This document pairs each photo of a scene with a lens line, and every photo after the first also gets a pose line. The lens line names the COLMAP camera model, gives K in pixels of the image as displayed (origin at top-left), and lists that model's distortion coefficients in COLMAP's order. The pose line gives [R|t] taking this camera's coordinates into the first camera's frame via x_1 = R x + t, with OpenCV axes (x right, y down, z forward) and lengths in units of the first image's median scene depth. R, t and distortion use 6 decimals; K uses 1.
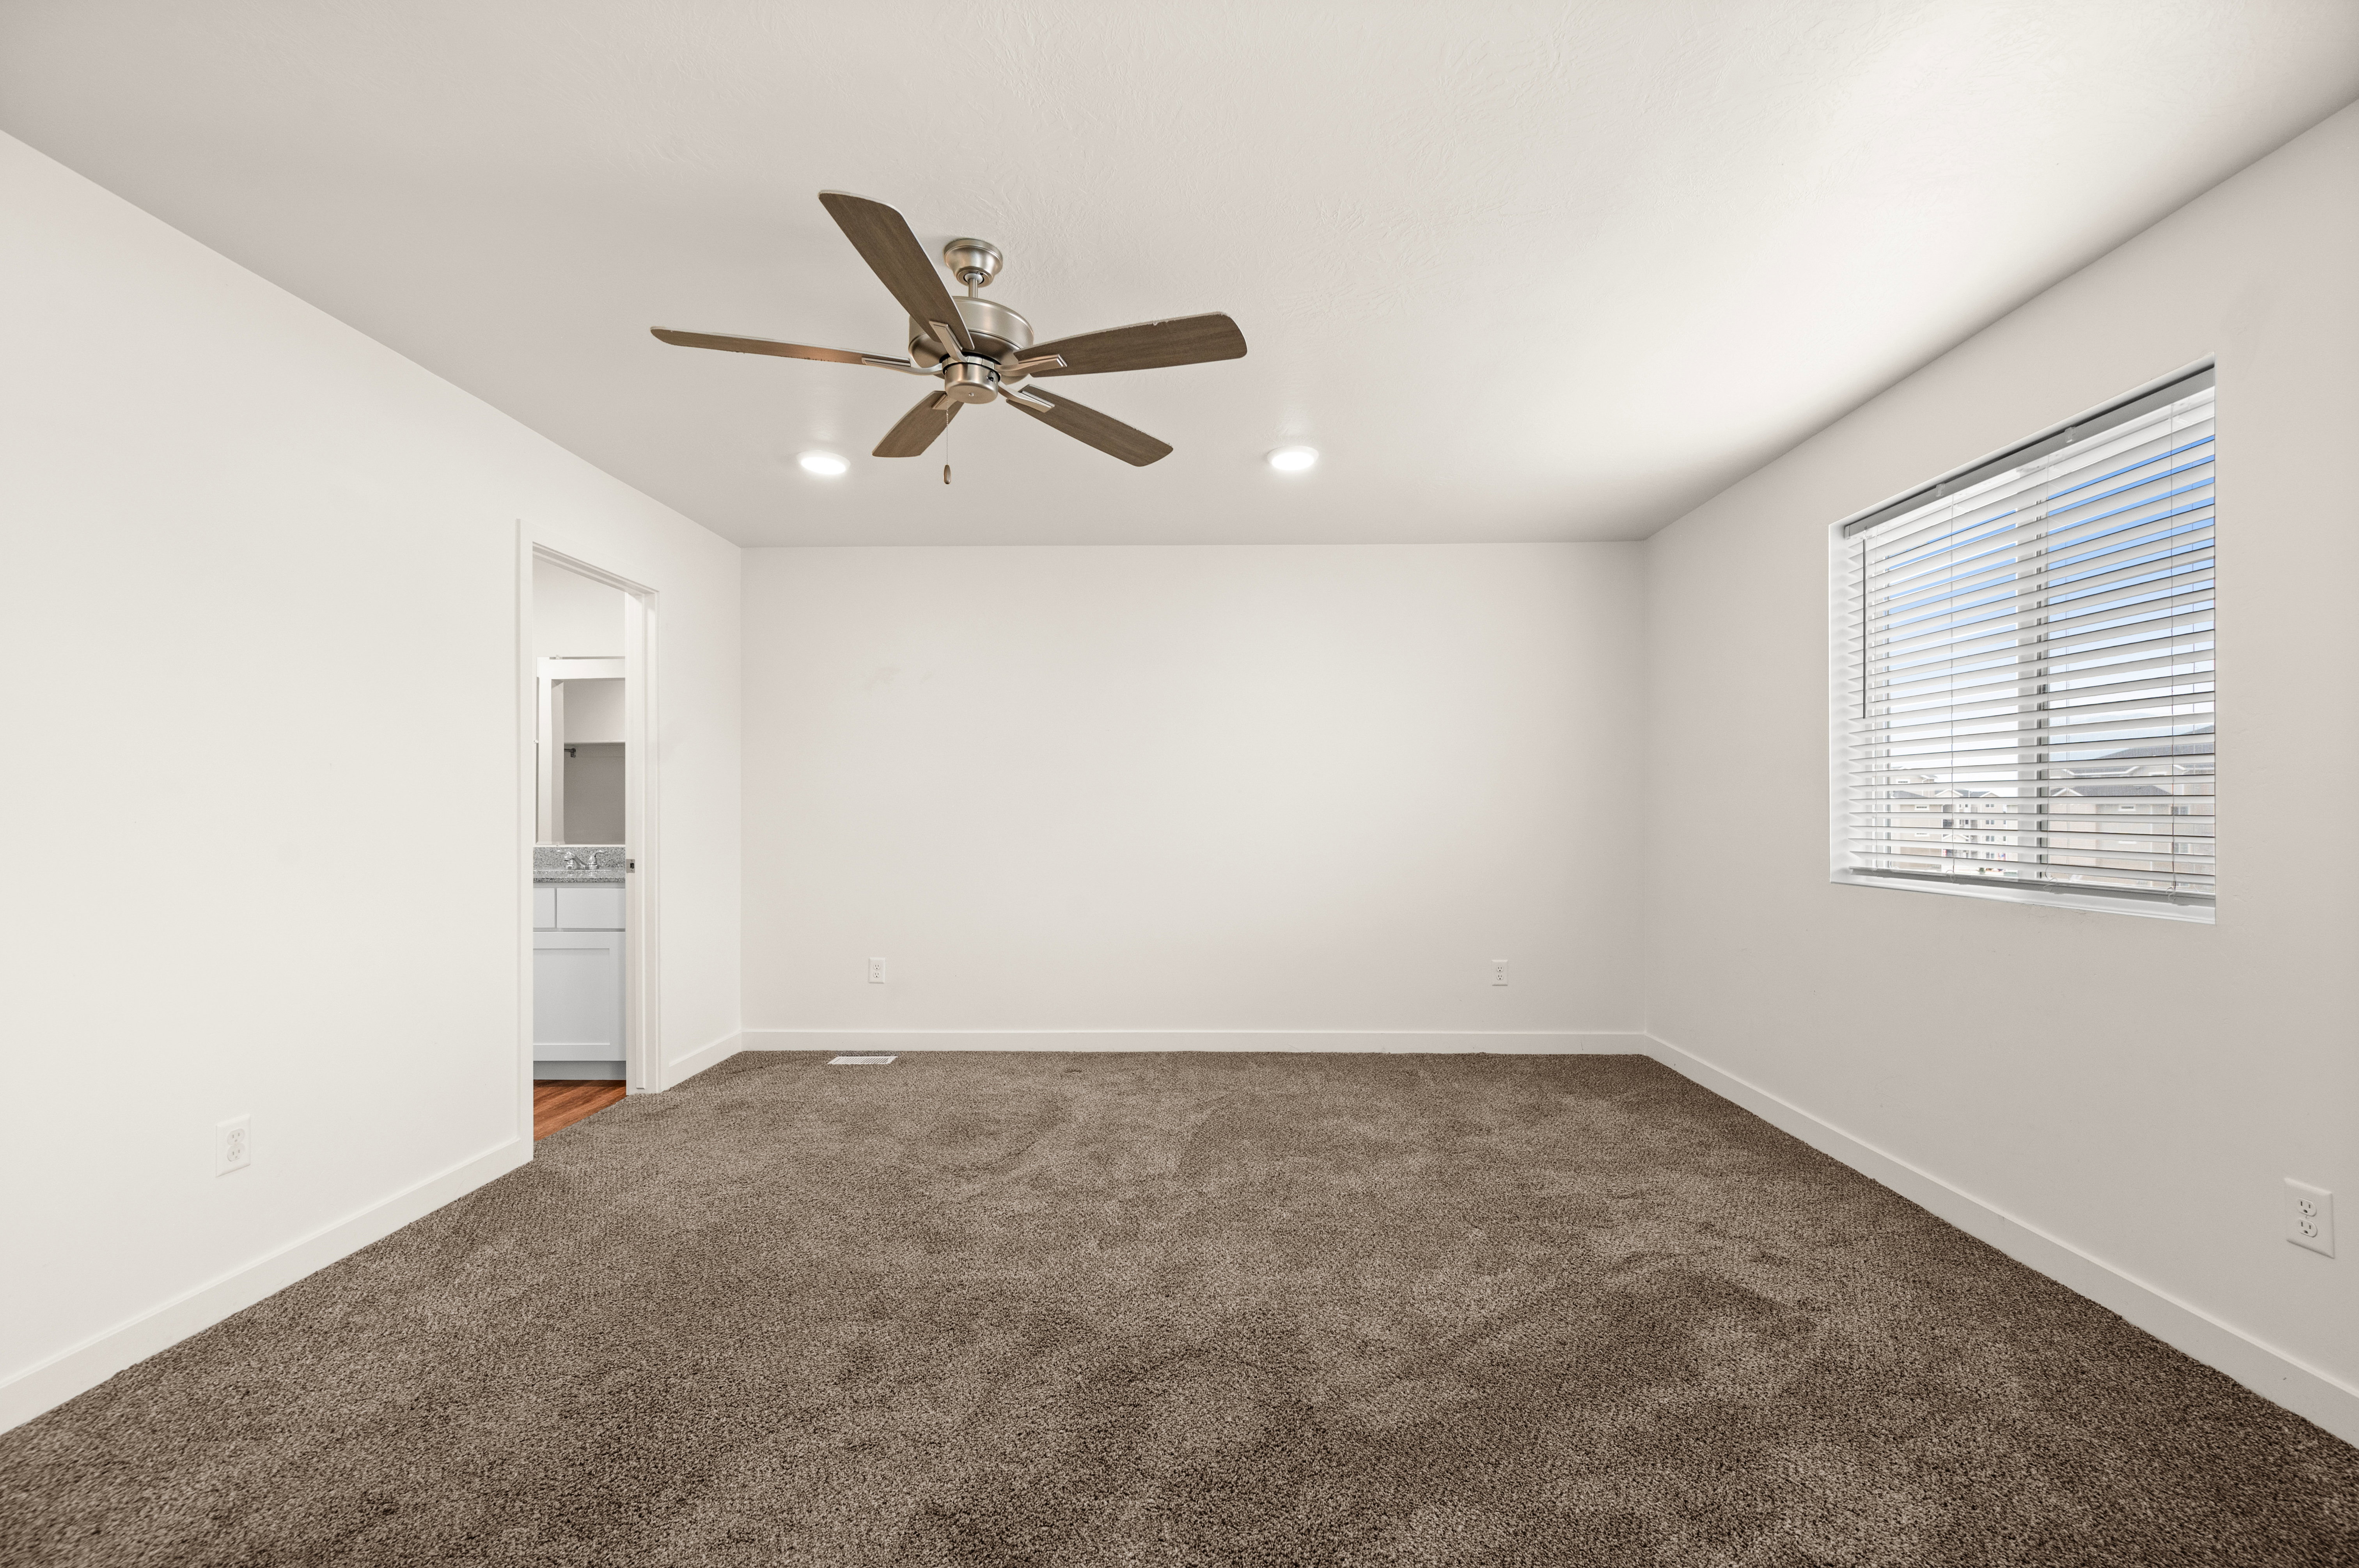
lens RADIAL K [[942.7, 0, 1184.3], [0, 942.7, 808.2], [0, 0, 1]] dist [-0.001548, -0.000213]
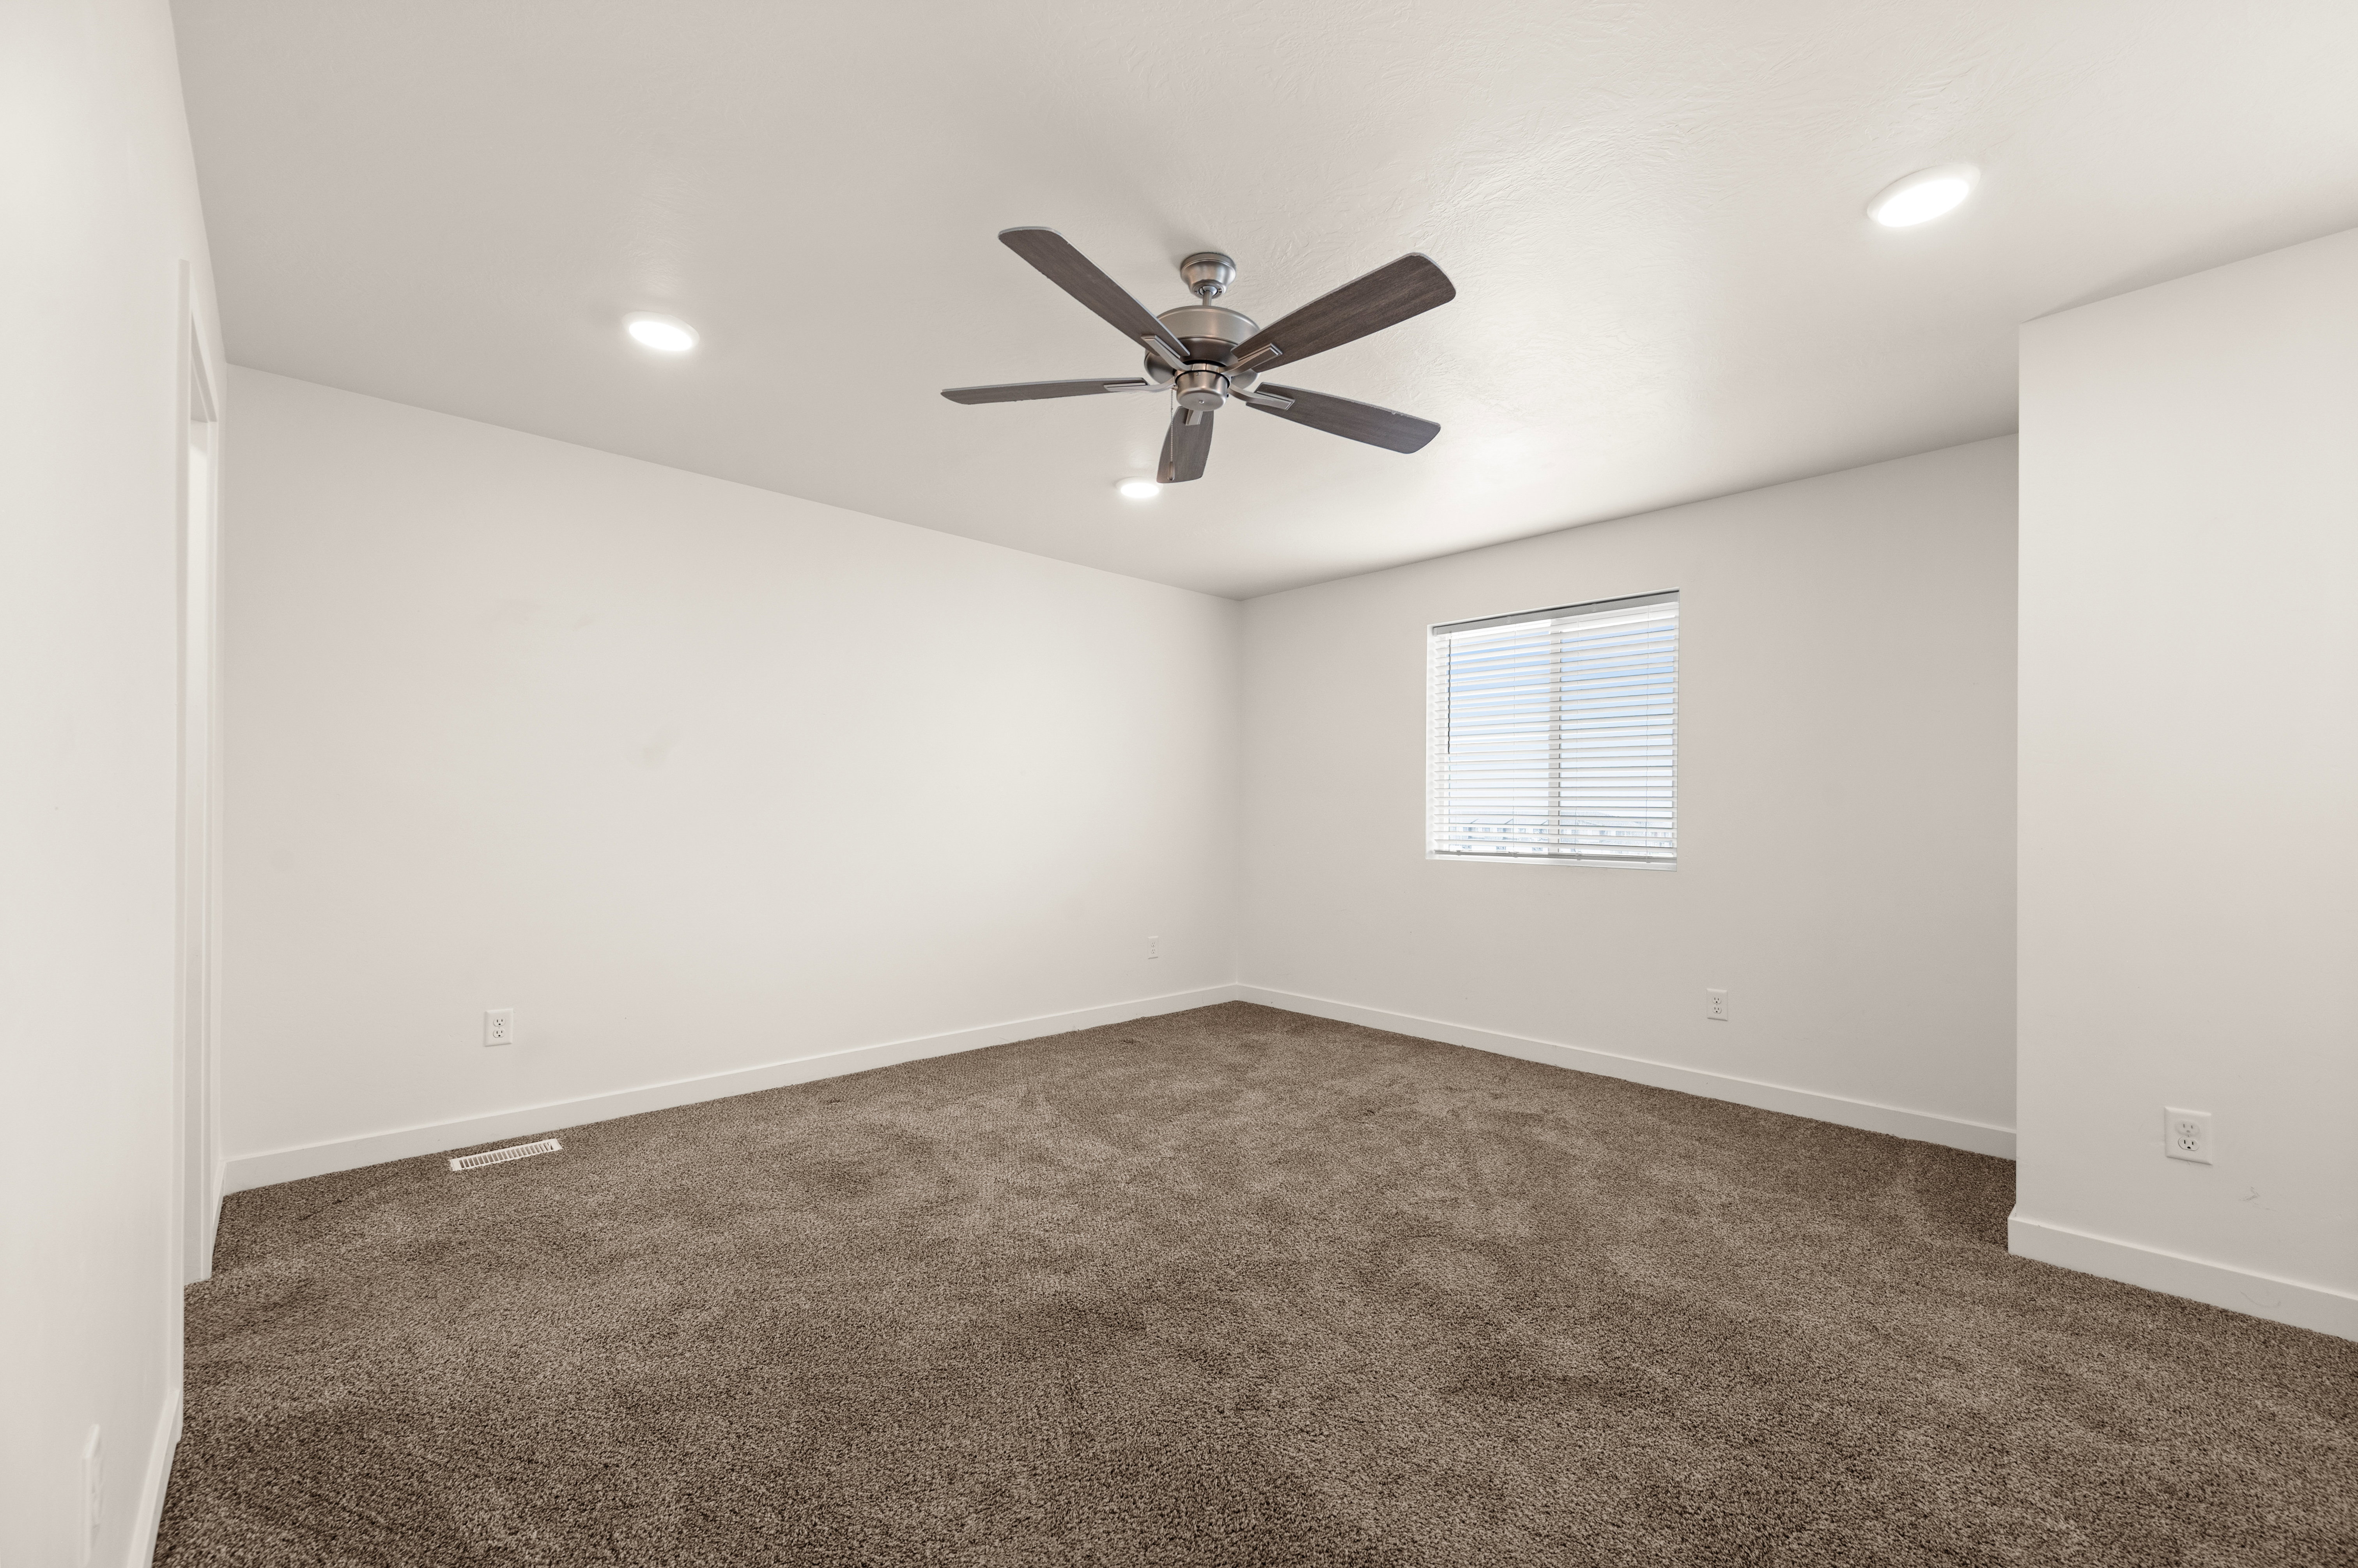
lens RADIAL K [[942.3, 0, 1183.8], [0, 942.3, 808.2], [0, 0, 1]] dist [-0.001548, -0.000213]
pose [[0.711865, 0.008562, 0.702264, -0.672796], [-0.009199, 0.999954, -0.002866, 0.004315], [-0.702256, -0.004420, 0.711911, 0.191356]]
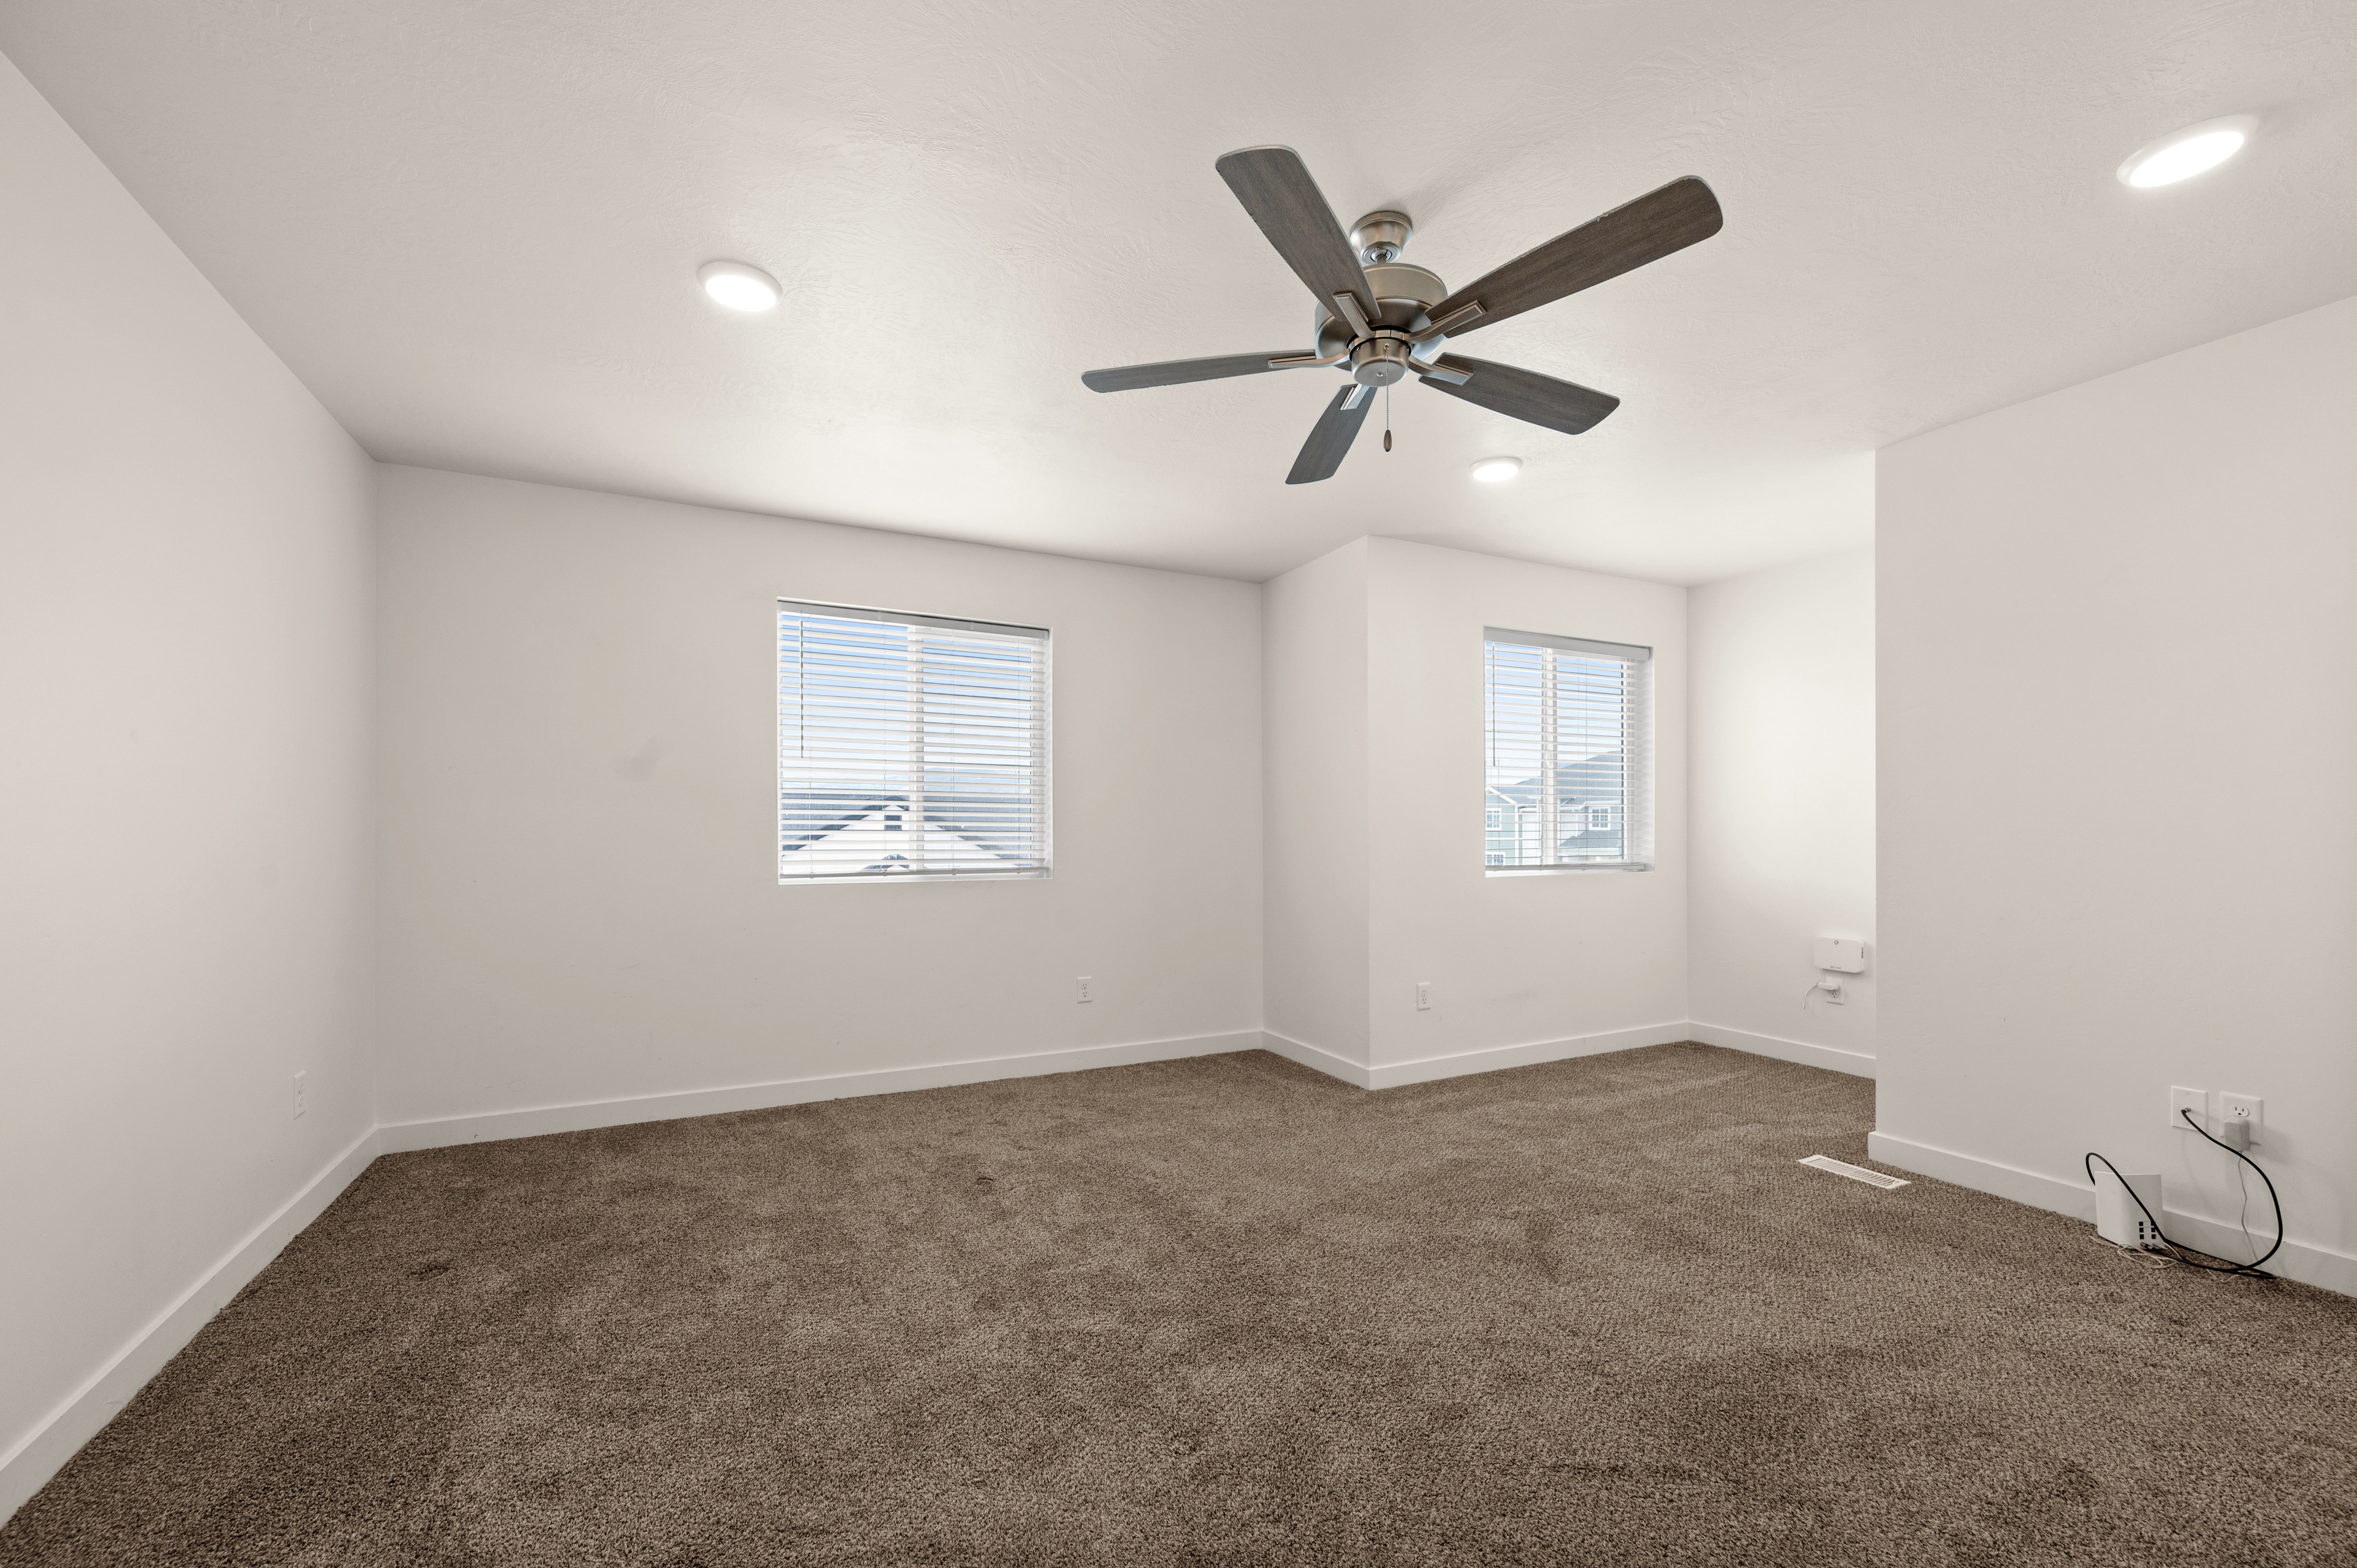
lens RADIAL K [[947.0, 0, 1184.9], [0, 947.0, 823.5], [0, 0, 1]] dist [-0.000881, -0.000138]
pose [[-0.474880, 0.004005, 0.880042, -0.671250], [-0.003953, 0.999970, -0.006684, 0.004277], [-0.880042, -0.006653, -0.474850, 1.135199]]
